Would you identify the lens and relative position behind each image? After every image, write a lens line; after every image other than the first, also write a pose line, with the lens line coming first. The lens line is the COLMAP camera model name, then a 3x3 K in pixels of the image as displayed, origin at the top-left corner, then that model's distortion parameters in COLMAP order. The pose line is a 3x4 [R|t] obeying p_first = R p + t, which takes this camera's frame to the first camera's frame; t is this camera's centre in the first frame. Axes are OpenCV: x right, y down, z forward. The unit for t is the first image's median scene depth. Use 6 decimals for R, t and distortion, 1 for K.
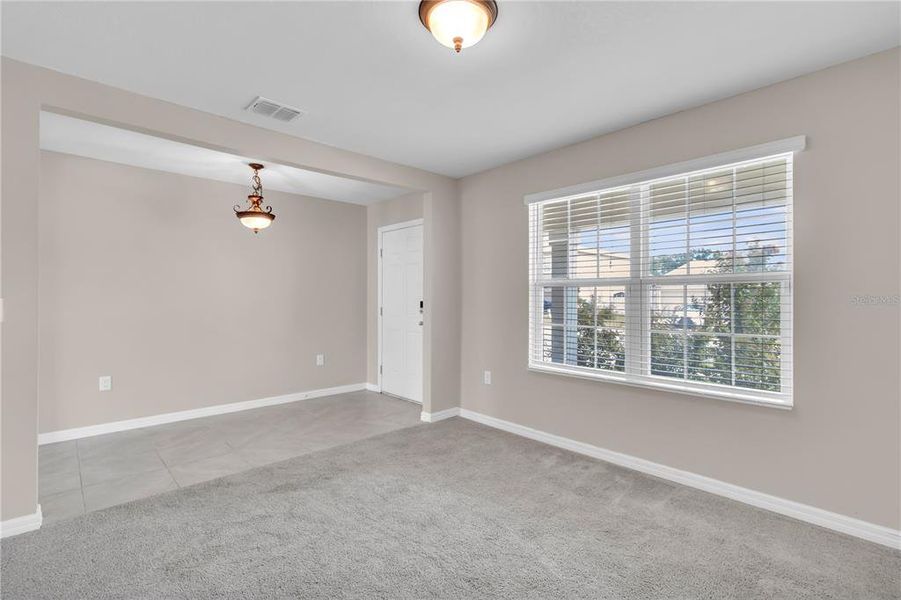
lens RADIAL K [[423.9, 0, 448.1], [0, 423.9, 306.4], [0, 0, 1]] dist [0.034755, 0.001498]
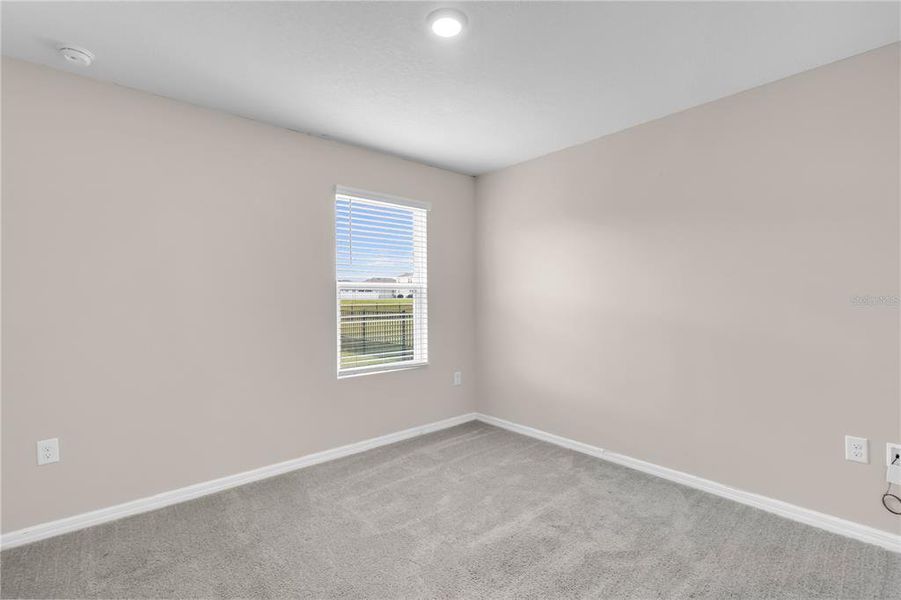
lens RADIAL K [[417.7, 0, 458.9], [0, 417.7, 303.3], [0, 0, 1]] dist [0.005899, 0.000014]
pose [[0.023126, -0.010272, 0.999680, -0.750091], [0.029814, 0.999510, 0.009580, -0.016260], [-0.999288, 0.029583, 0.023420, 0.812342]]
